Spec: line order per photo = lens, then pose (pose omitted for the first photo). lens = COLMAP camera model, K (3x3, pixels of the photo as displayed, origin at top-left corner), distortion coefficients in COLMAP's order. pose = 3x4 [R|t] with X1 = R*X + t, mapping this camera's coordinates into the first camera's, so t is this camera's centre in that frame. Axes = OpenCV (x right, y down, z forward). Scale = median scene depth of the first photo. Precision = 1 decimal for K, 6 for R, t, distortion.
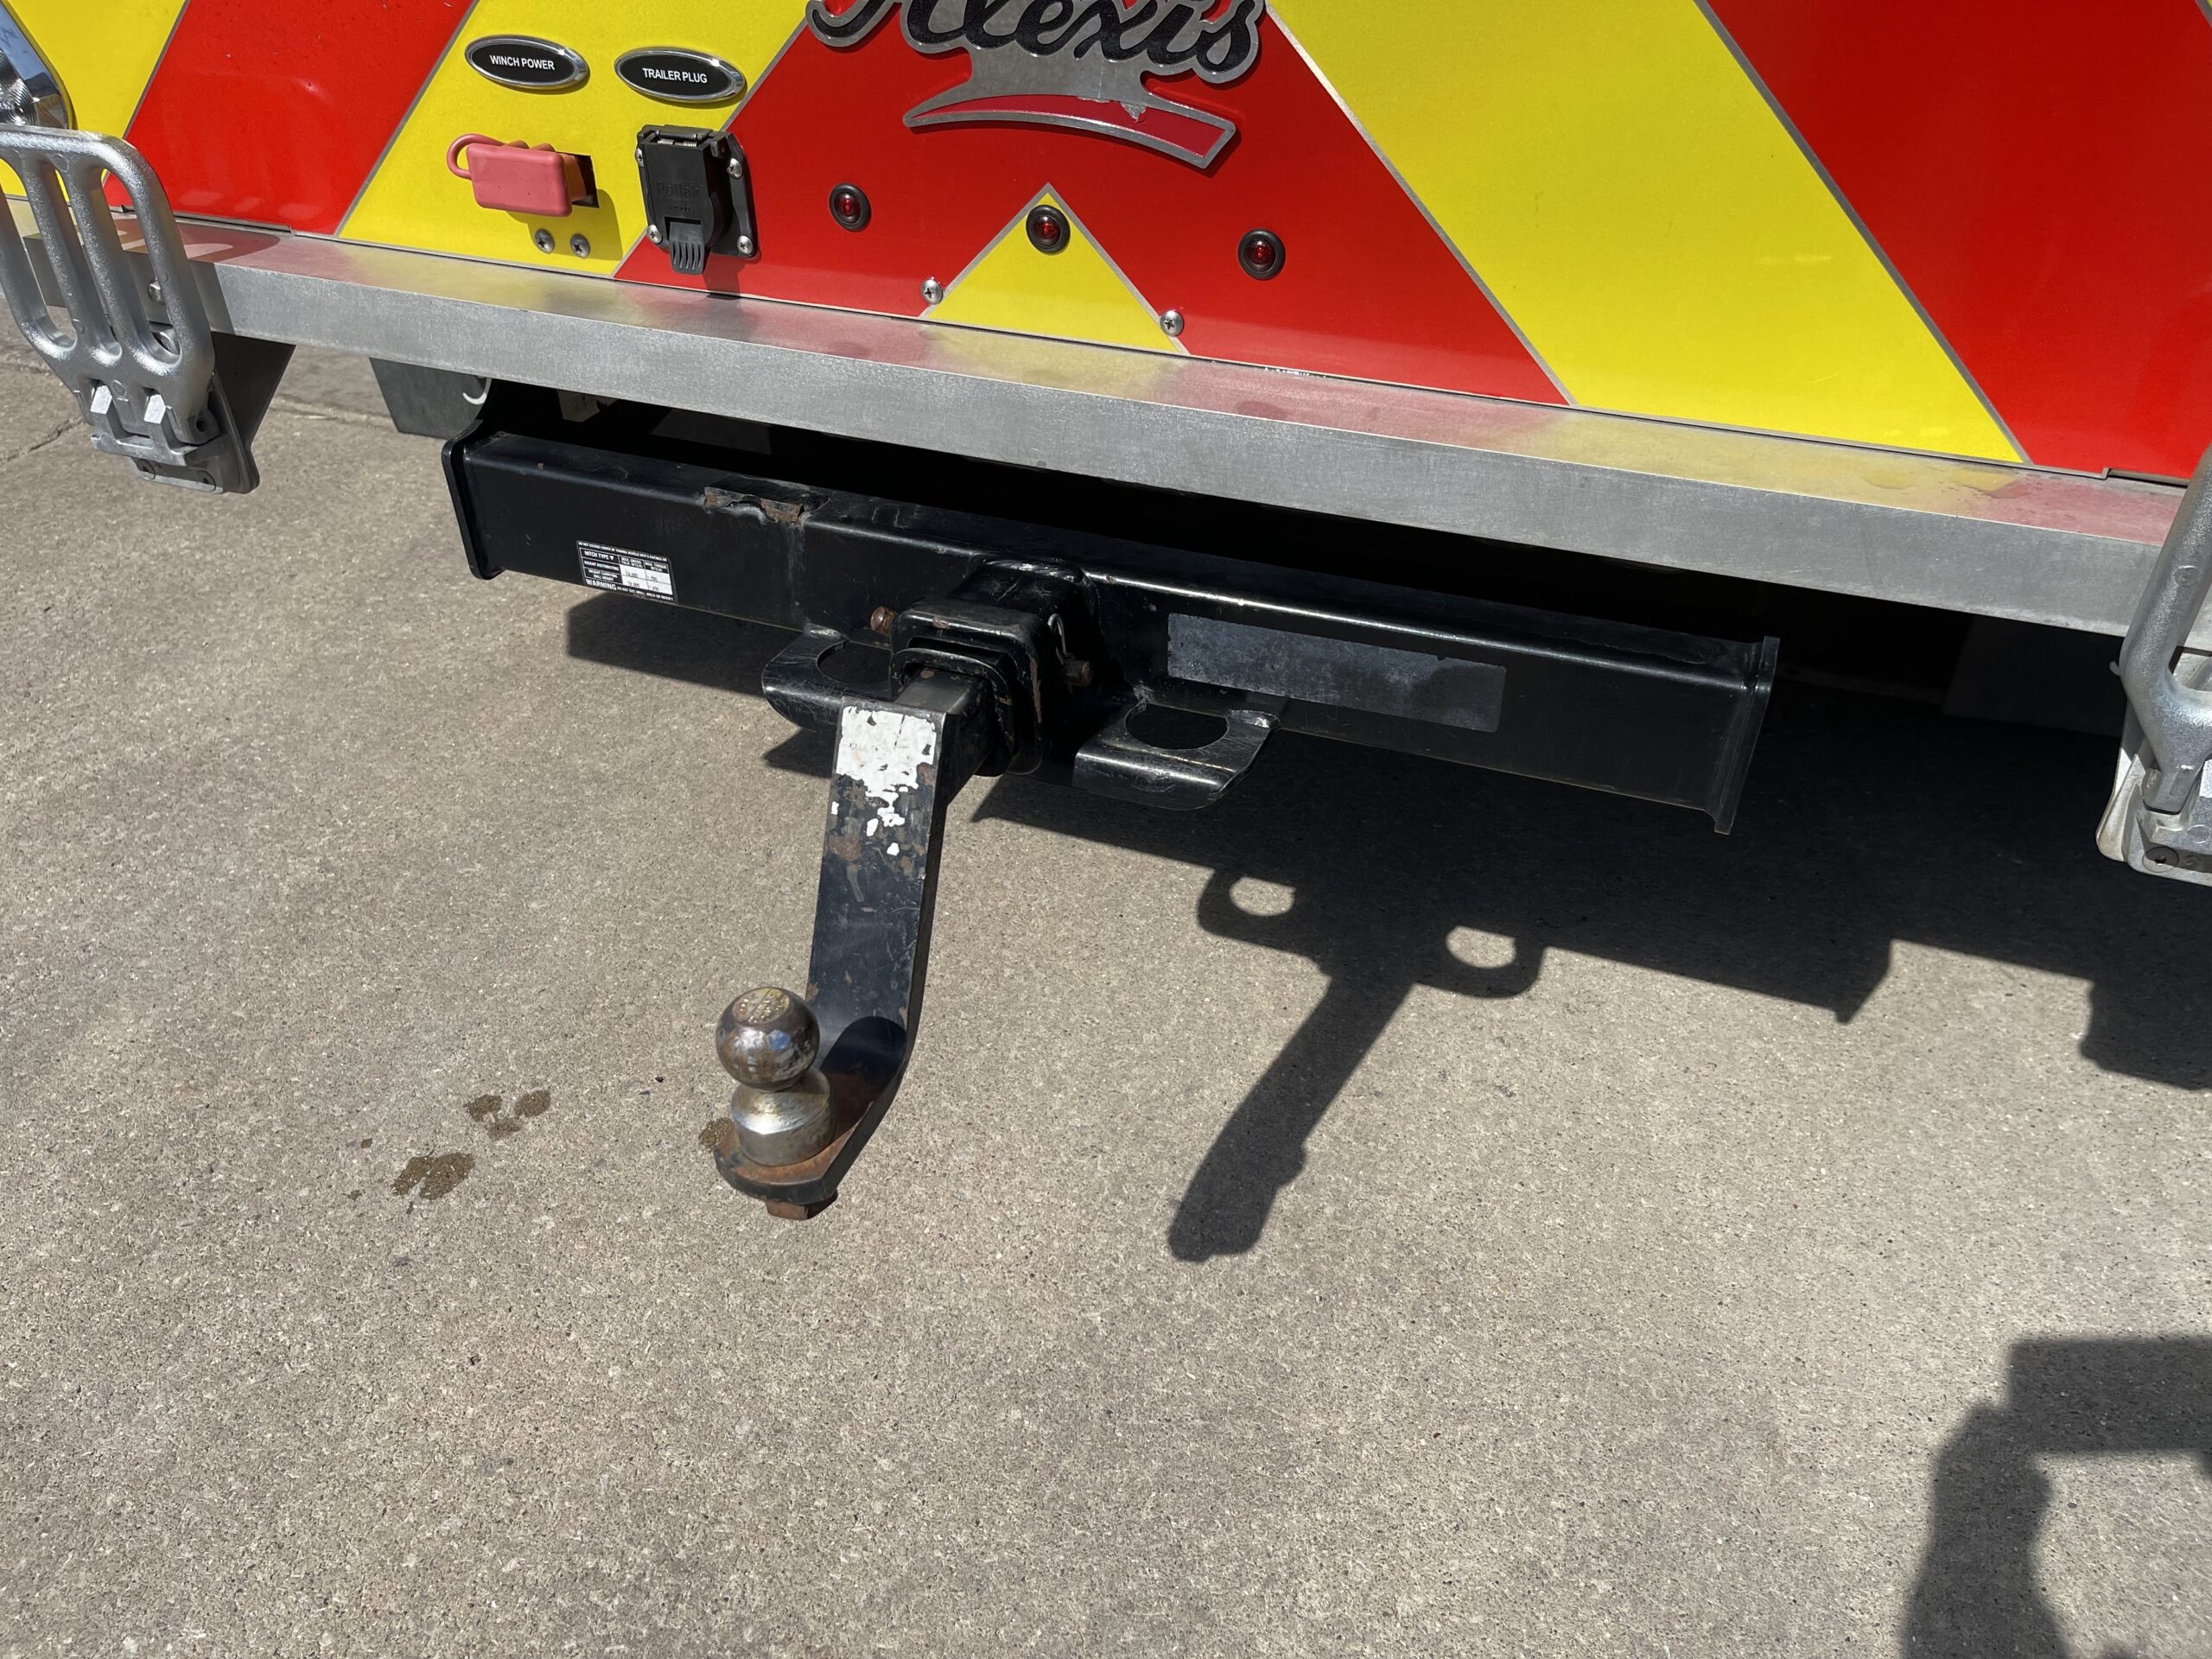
lens RADIAL K [[1686.9, 0, 1106.0], [0, 1686.9, 829.5], [0, 0, 1]] dist [0.053004, -0.067323]
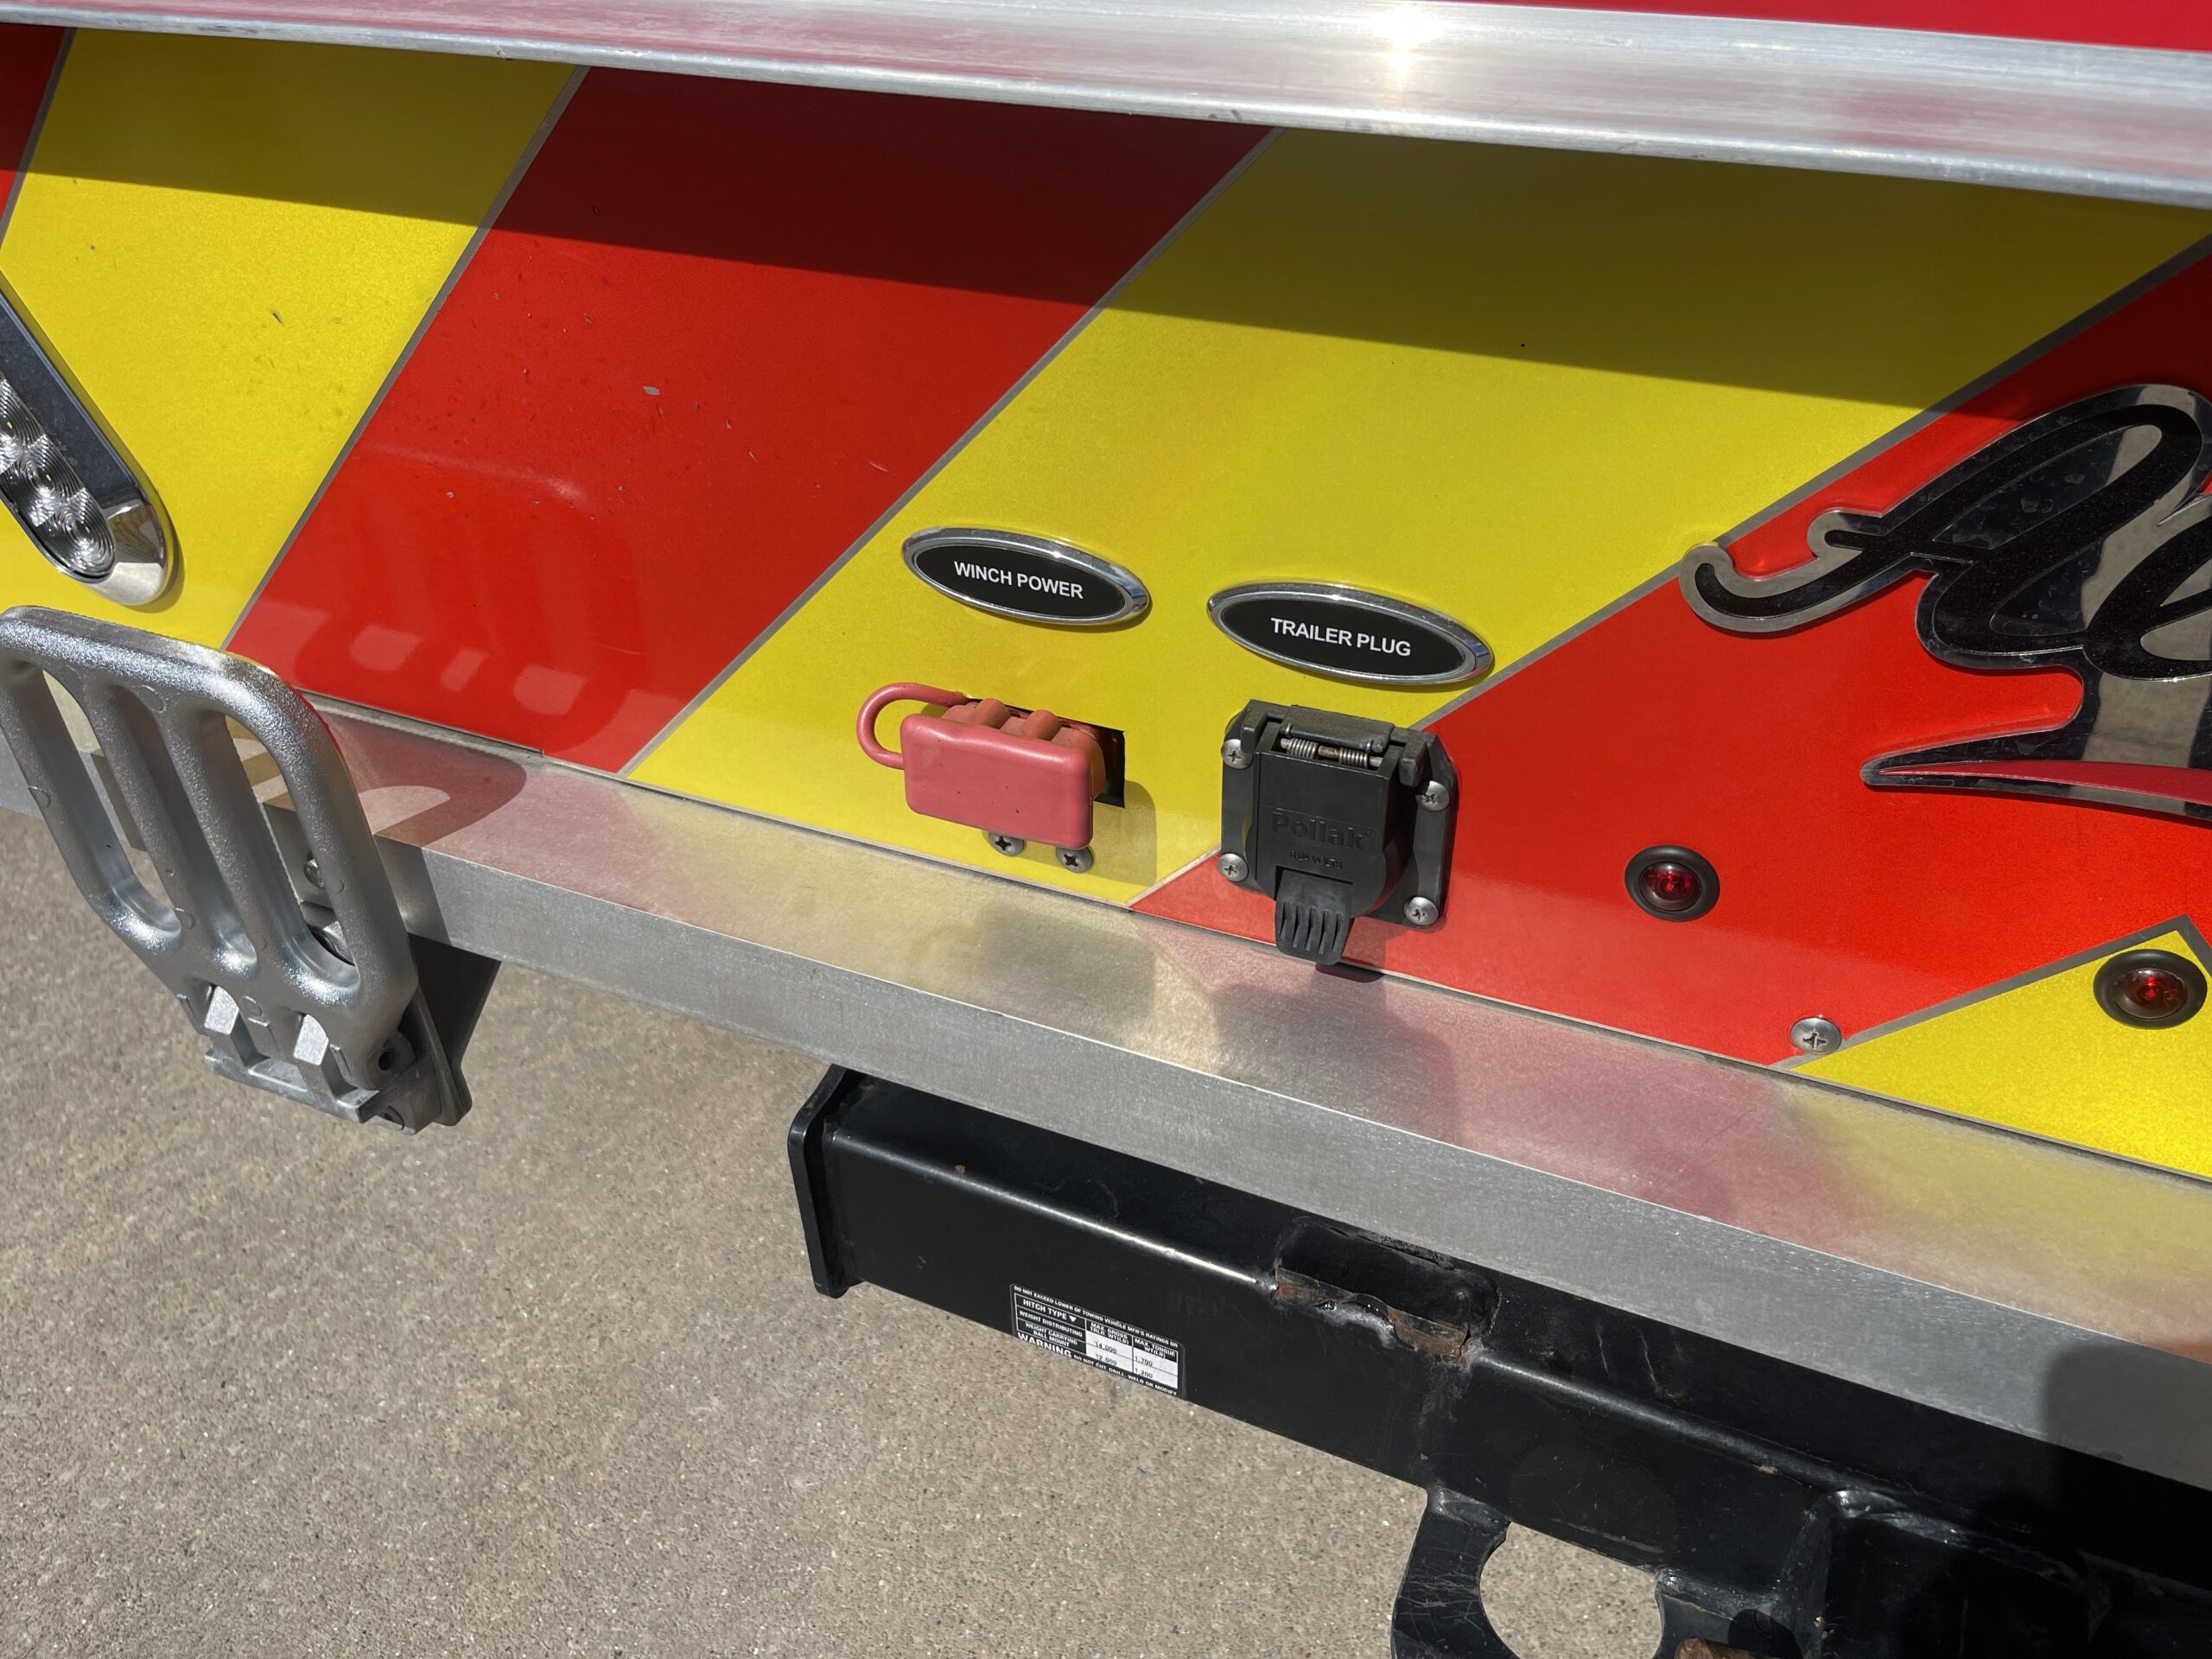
lens RADIAL K [[1686.9, 0, 1106.0], [0, 1686.9, 829.5], [0, 0, 1]] dist [0.053004, -0.067323]
pose [[0.998913, 0.011292, -0.045227, -0.248328], [-0.011415, 0.999932, -0.002459, -0.317519], [0.045196, 0.002972, 0.998974, 0.407194]]
